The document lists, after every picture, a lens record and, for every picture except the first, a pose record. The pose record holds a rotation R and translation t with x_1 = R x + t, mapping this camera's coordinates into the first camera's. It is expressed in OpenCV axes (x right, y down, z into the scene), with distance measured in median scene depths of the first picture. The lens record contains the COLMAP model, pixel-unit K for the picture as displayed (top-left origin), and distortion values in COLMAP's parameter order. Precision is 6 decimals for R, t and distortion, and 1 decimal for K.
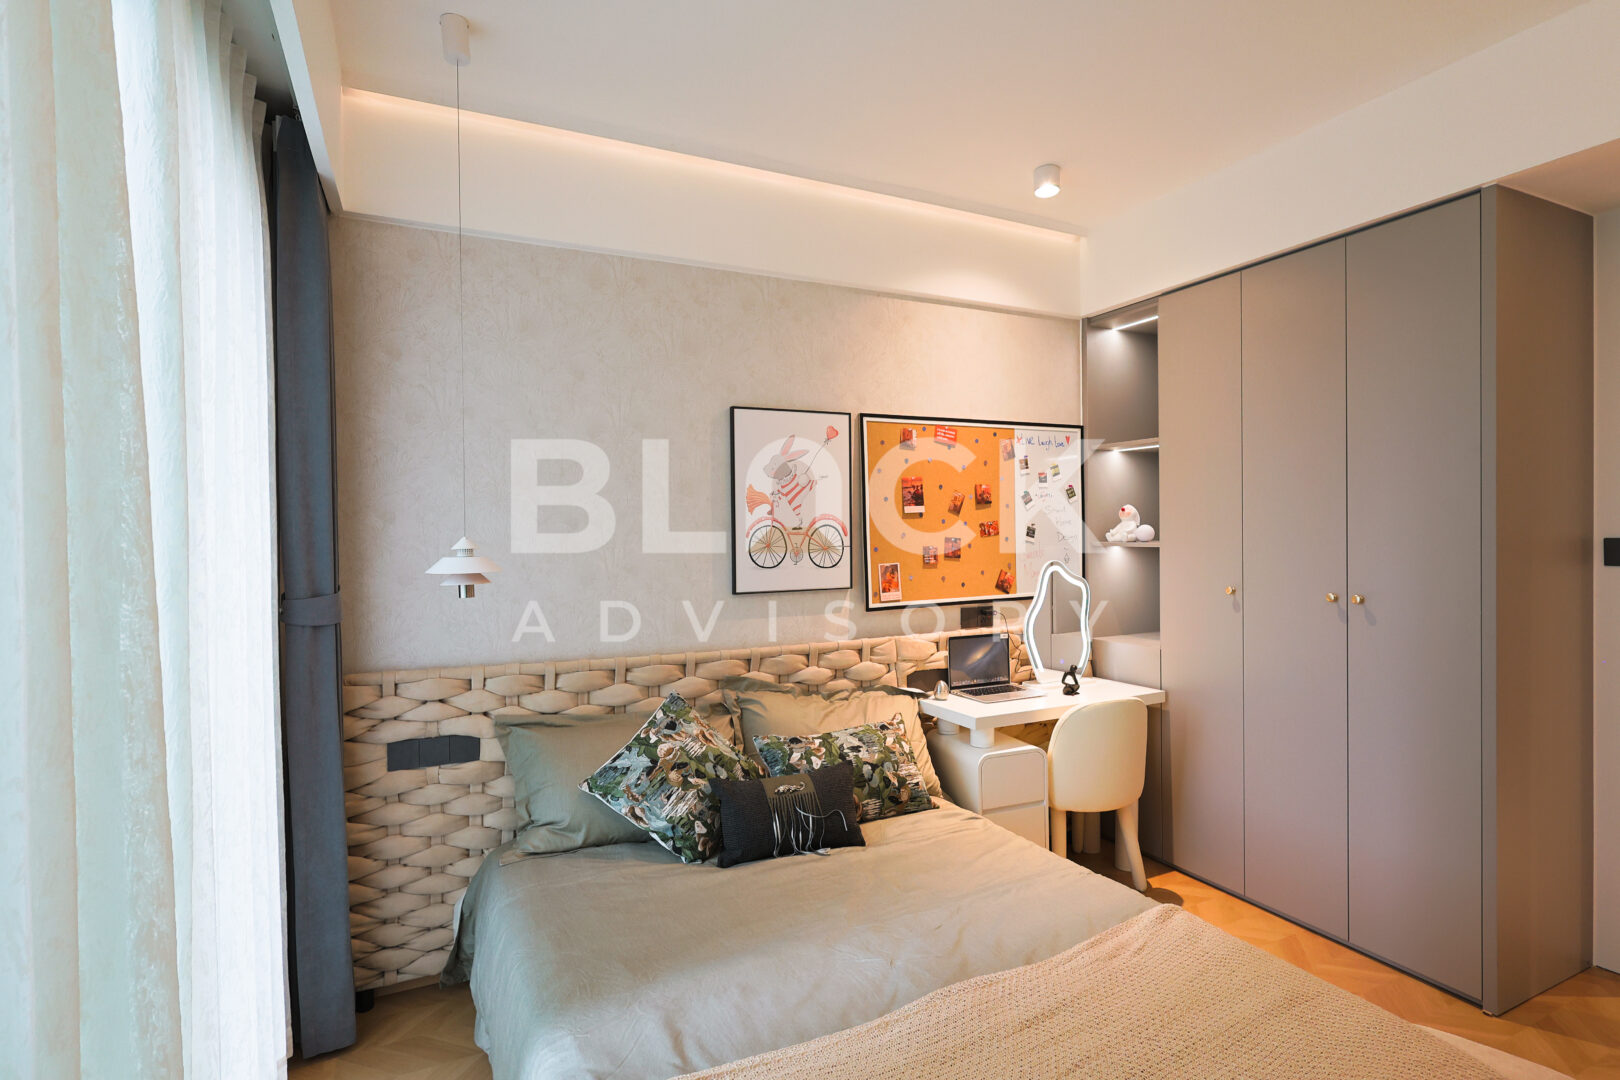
lens RADIAL K [[787.3, 0, 808.7], [0, 787.3, 541.2], [0, 0, 1]] dist [-0.001302, 0.001029]
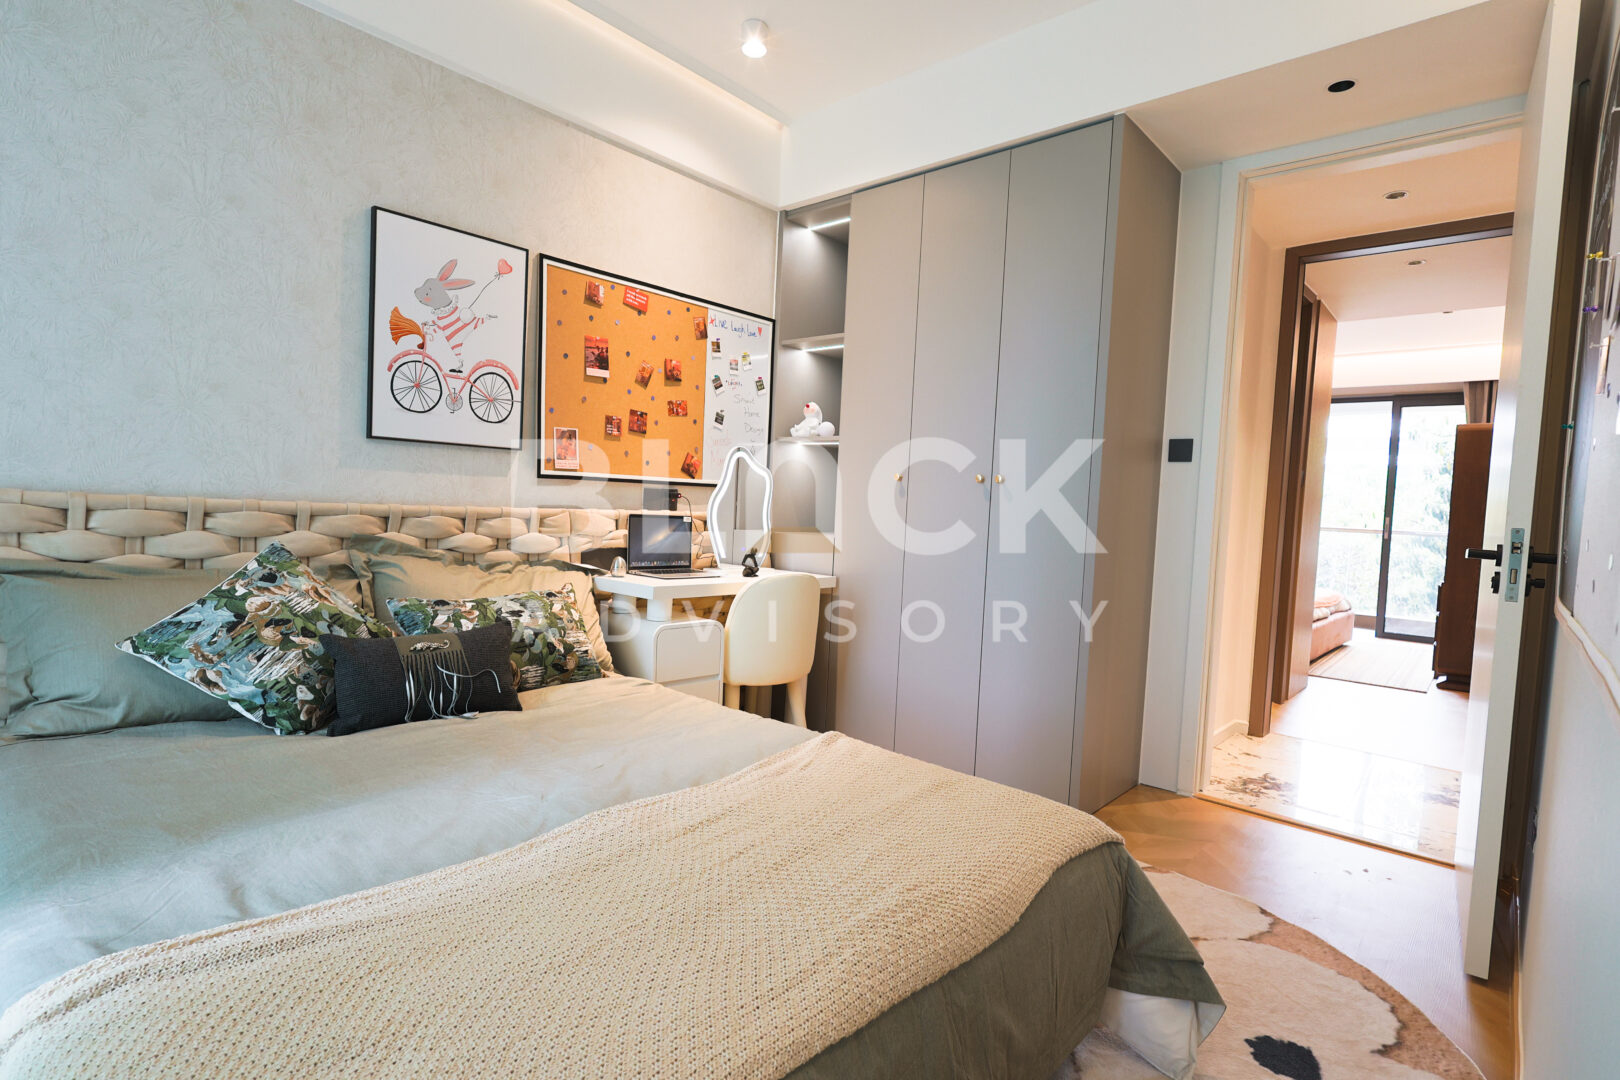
lens RADIAL K [[787.3, 0, 806.0], [0, 787.3, 541.6], [0, 0, 1]] dist [-0.001302, 0.001029]
pose [[0.924557, 0.037142, 0.379229, 0.022806], [-0.054264, 0.997928, 0.034557, 0.139884], [-0.377160, -0.052529, 0.924657, 0.065664]]
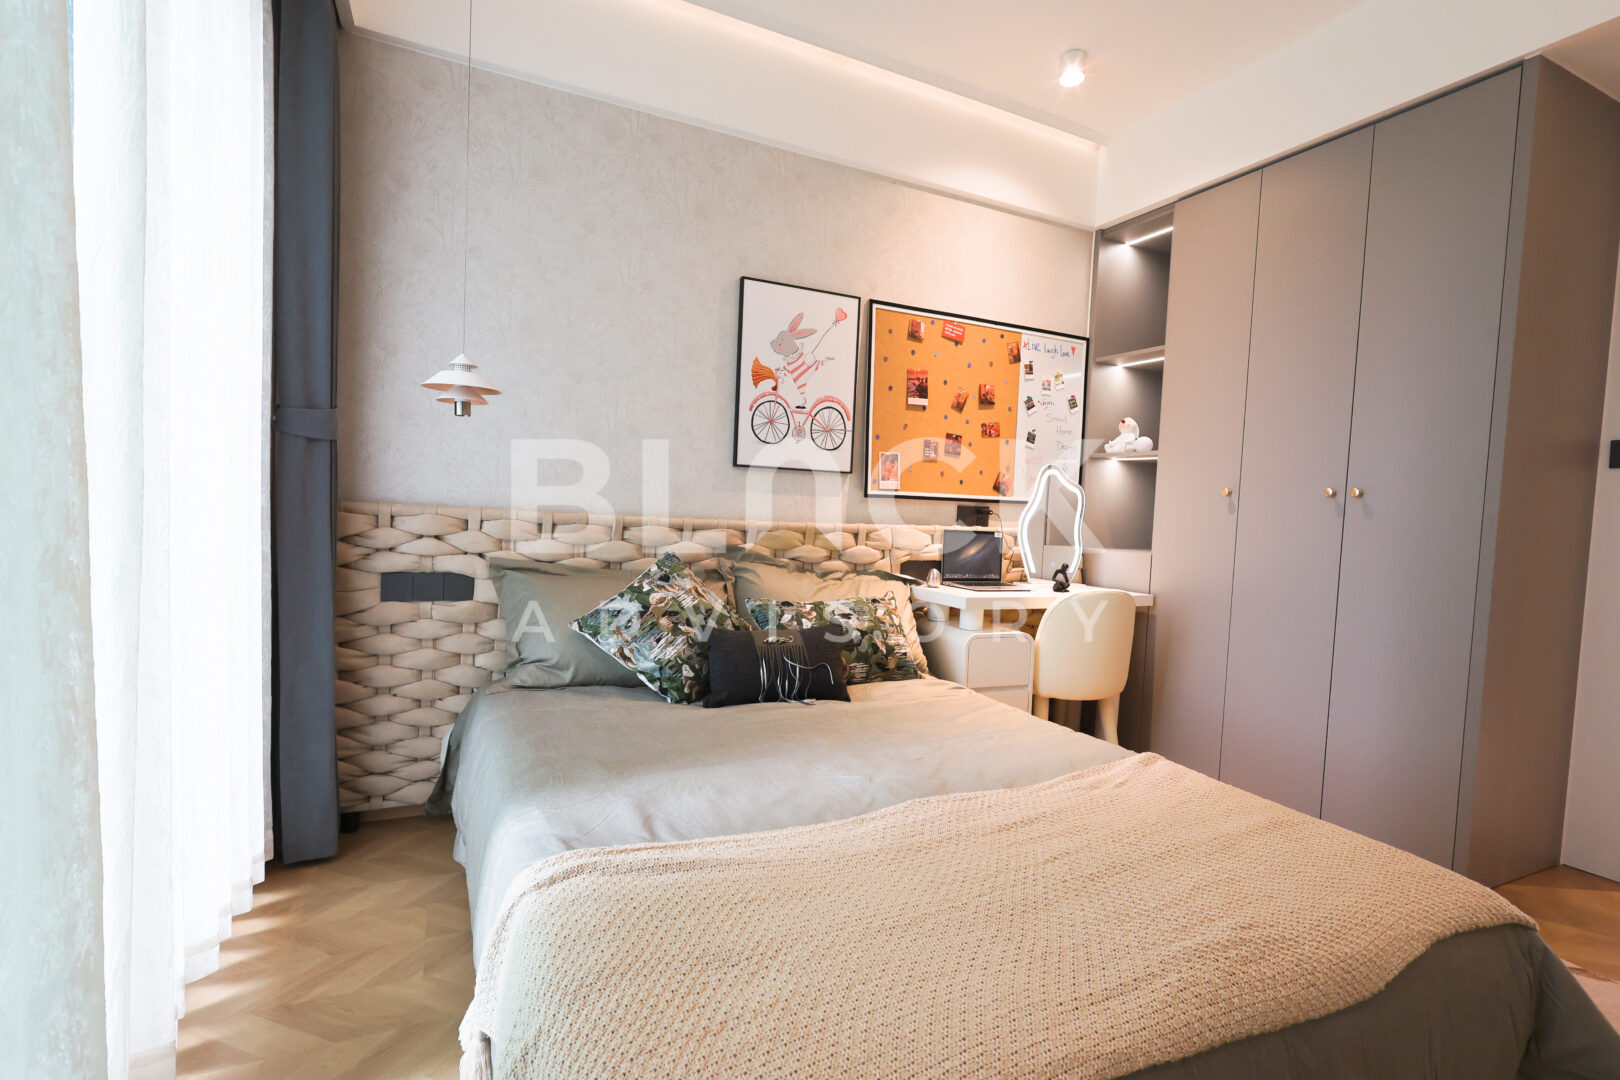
lens RADIAL K [[742.6, 0, 809.9], [0, 742.6, 540.3], [0, 0, 1]] dist [-0.001418, 0.001223]
pose [[0.998446, 0.055696, -0.002016, 0.009708], [-0.055588, 0.997811, 0.035826, 0.140239], [0.004007, -0.035658, 0.999356, 0.053156]]
